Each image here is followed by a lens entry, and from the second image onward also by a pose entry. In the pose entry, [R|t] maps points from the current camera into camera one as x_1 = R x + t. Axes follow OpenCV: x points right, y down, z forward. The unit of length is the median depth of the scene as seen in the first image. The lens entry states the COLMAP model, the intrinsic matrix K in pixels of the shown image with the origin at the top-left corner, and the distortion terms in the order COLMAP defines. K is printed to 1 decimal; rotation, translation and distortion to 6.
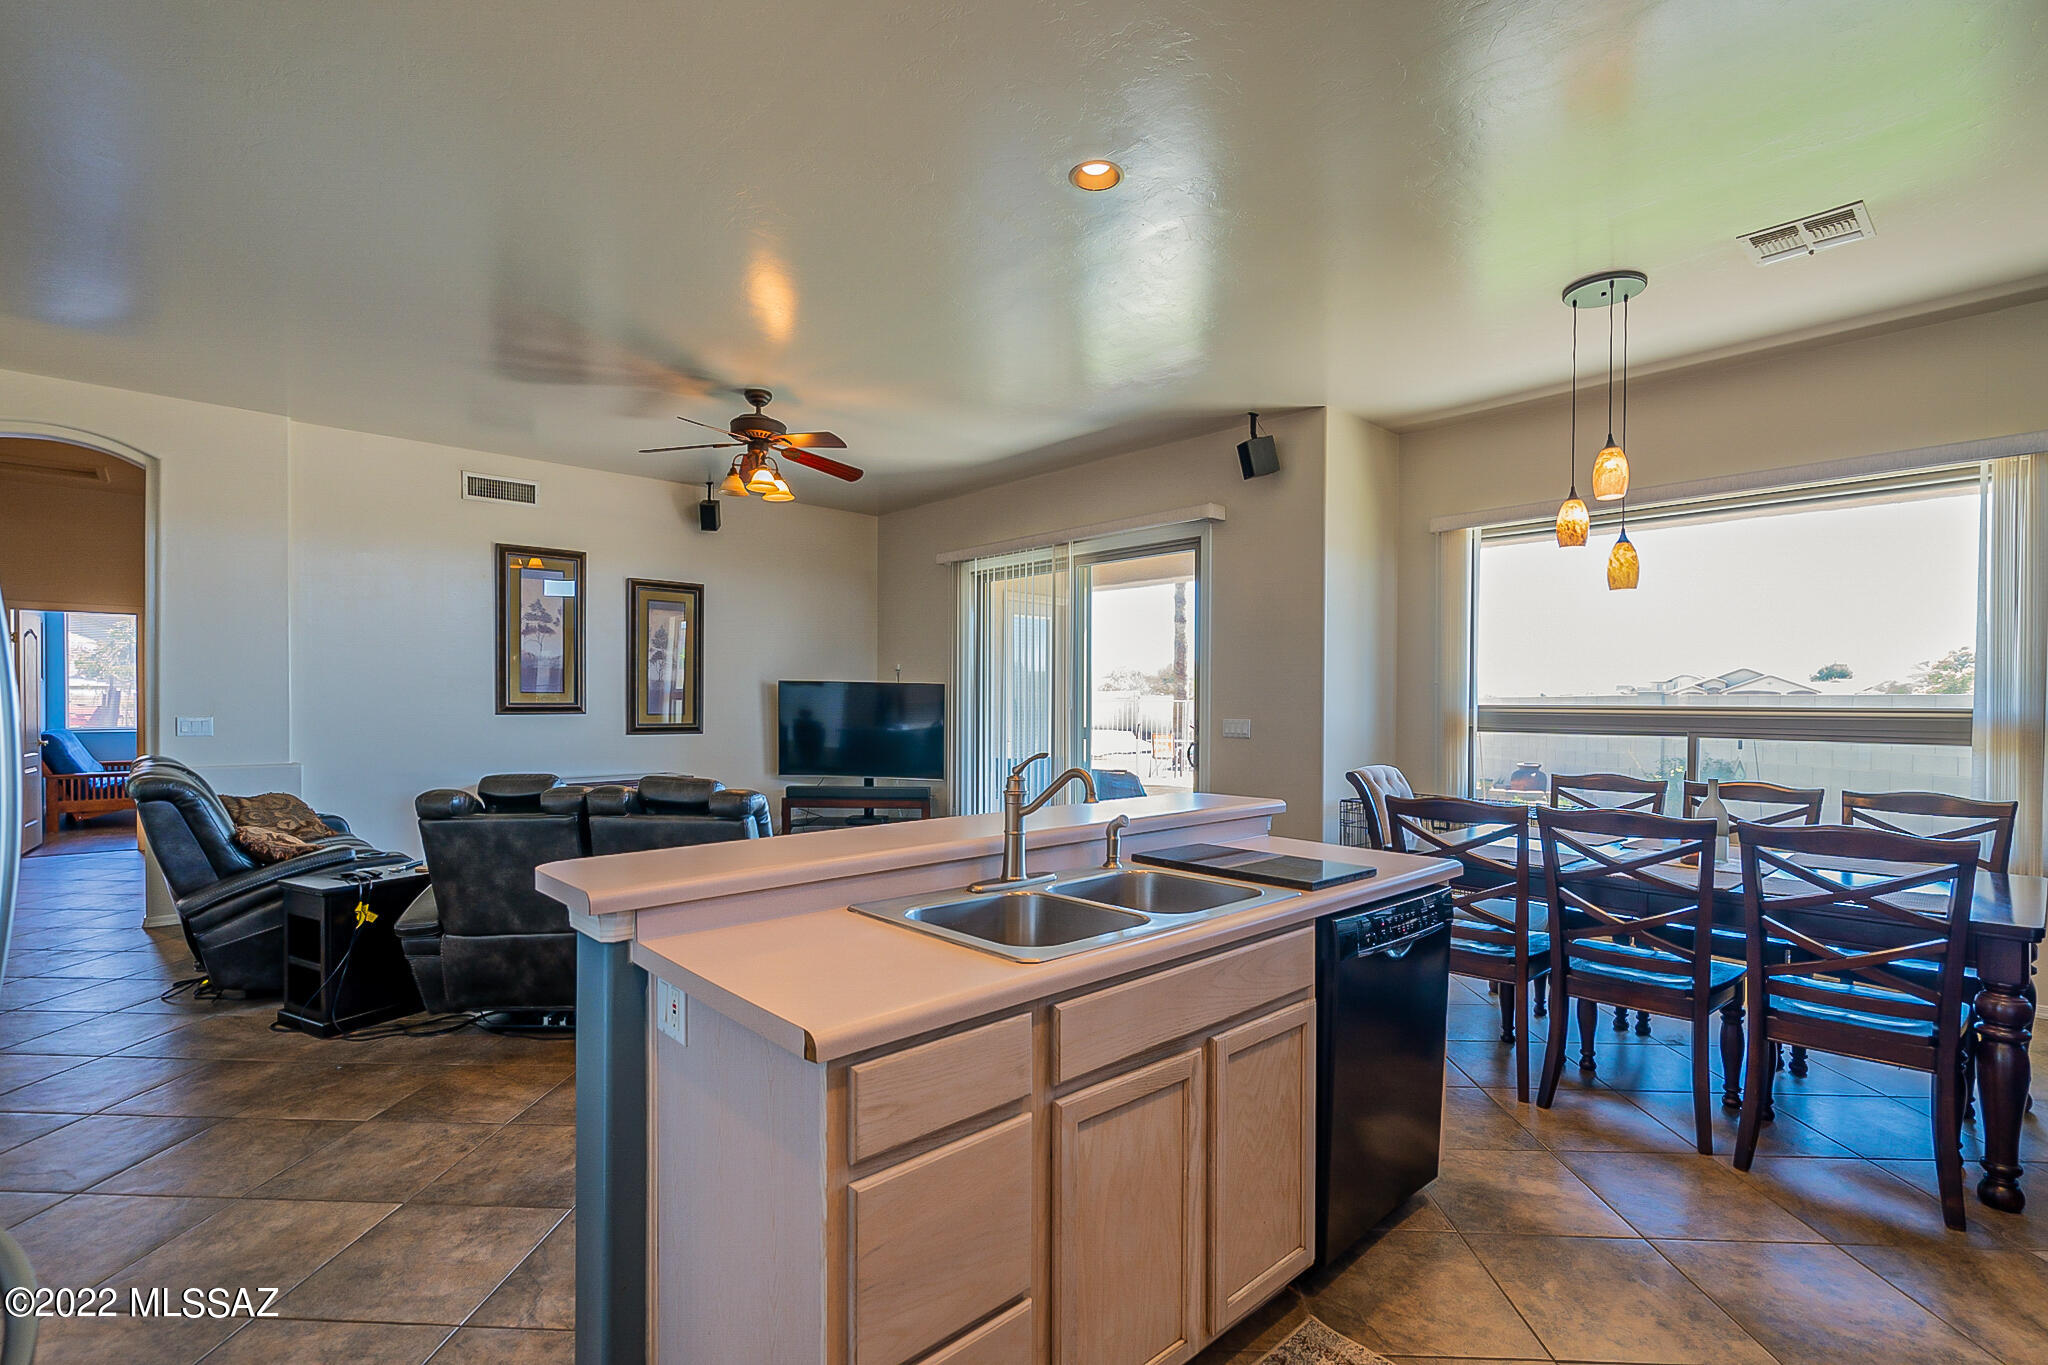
lens RADIAL K [[926.9, 0, 1022.9], [0, 926.9, 712.5], [0, 0, 1]] dist [-0.005248, -0.001109]
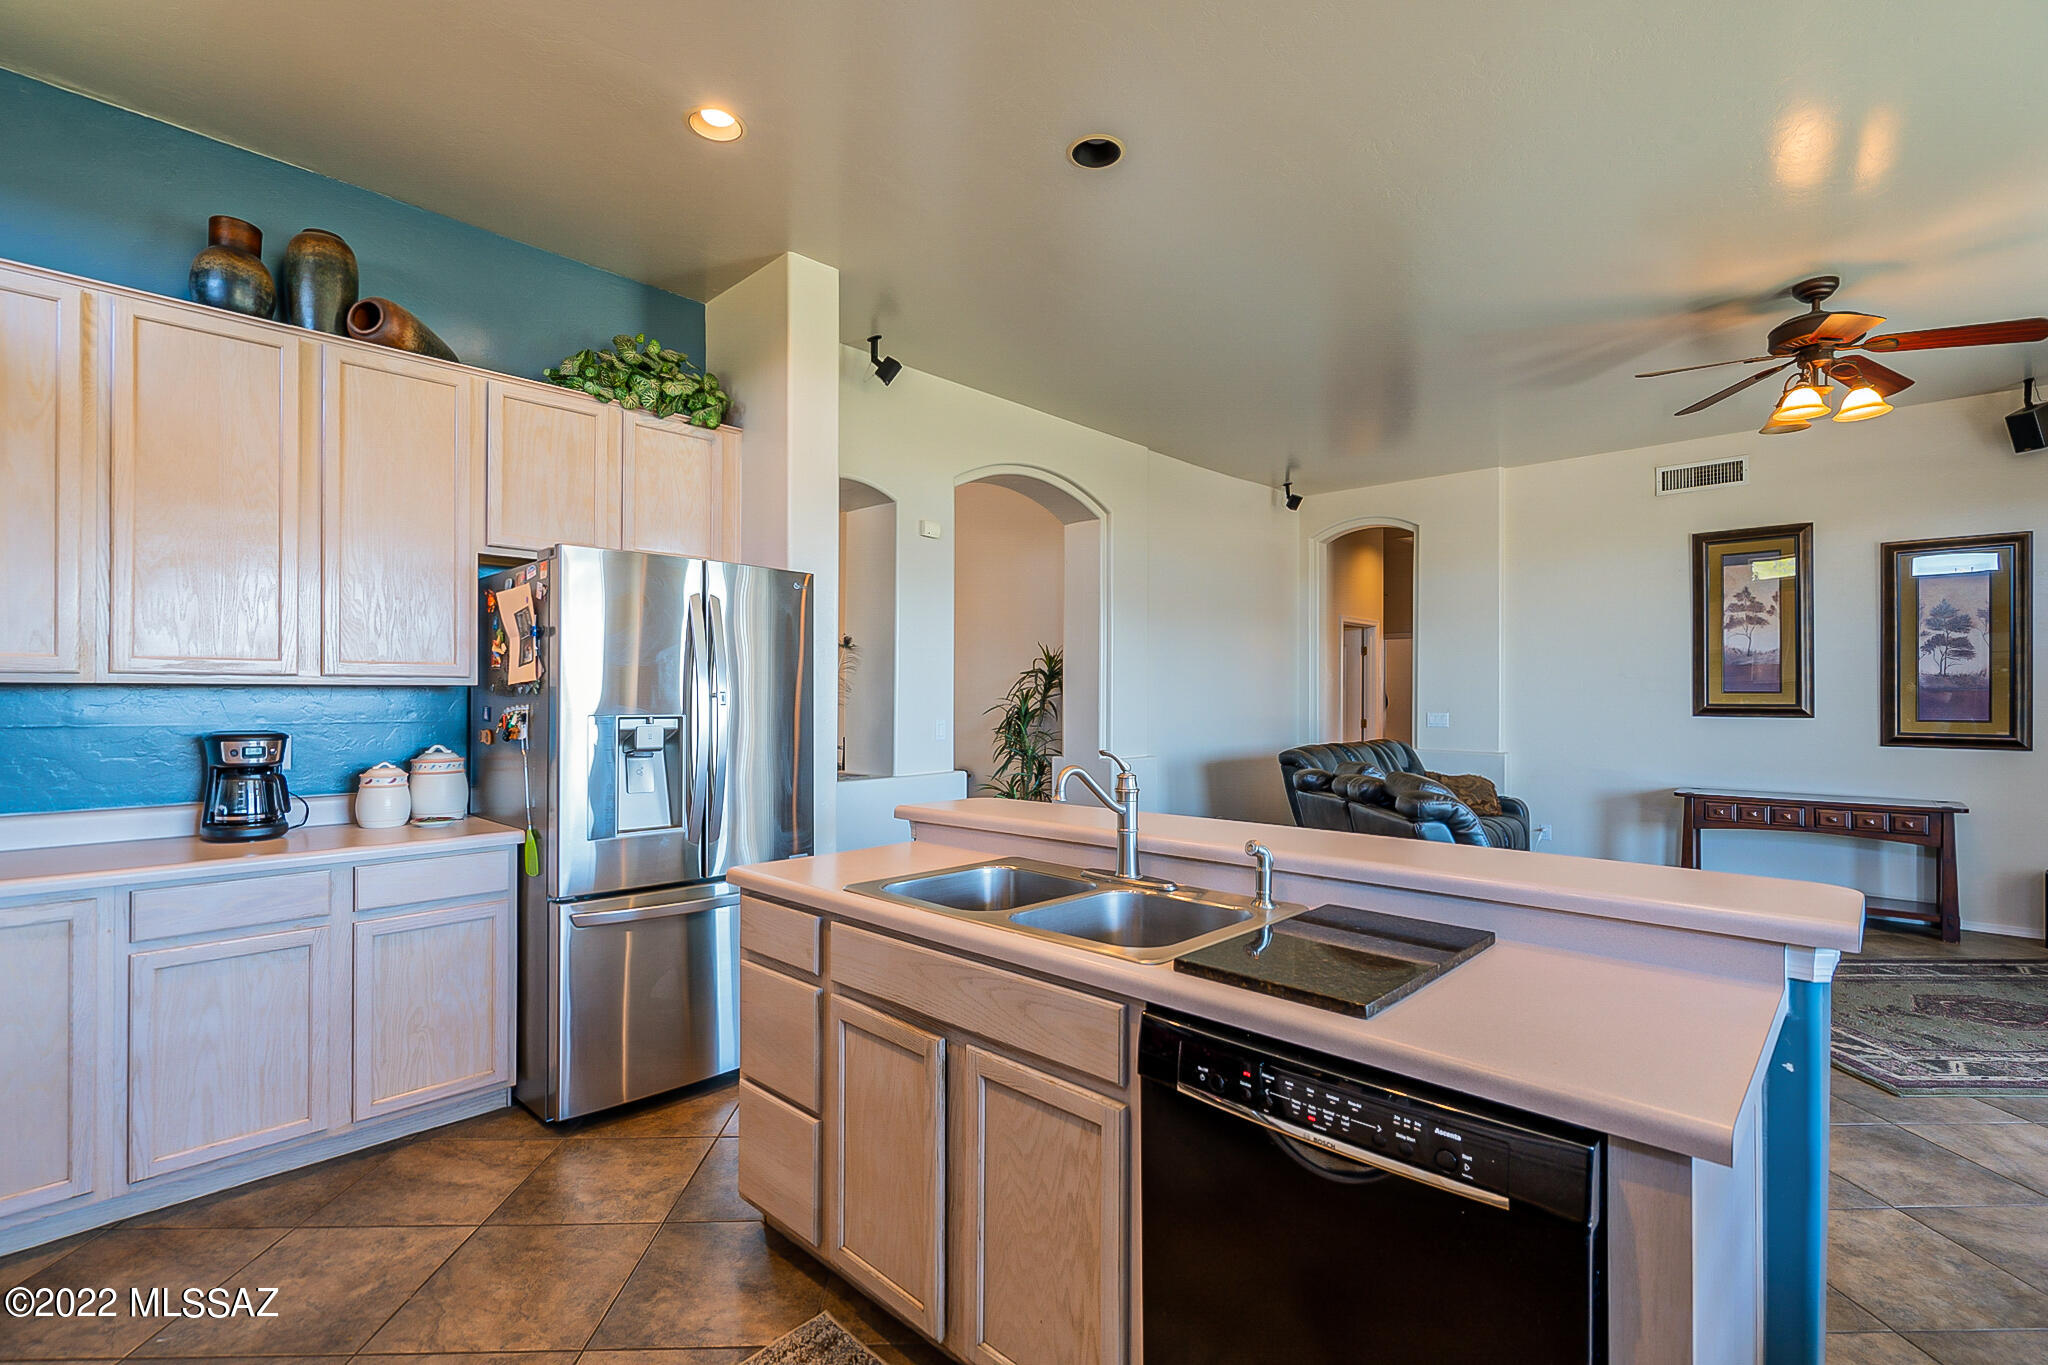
lens RADIAL K [[926.9, 0, 1037.3], [0, 926.9, 690.2], [0, 0, 1]] dist [-0.005248, -0.001109]
pose [[0.076006, -0.010910, -0.997048, 0.307852], [-0.015353, 0.999809, -0.012110, -0.002307], [0.996989, 0.016228, 0.075824, 0.259054]]
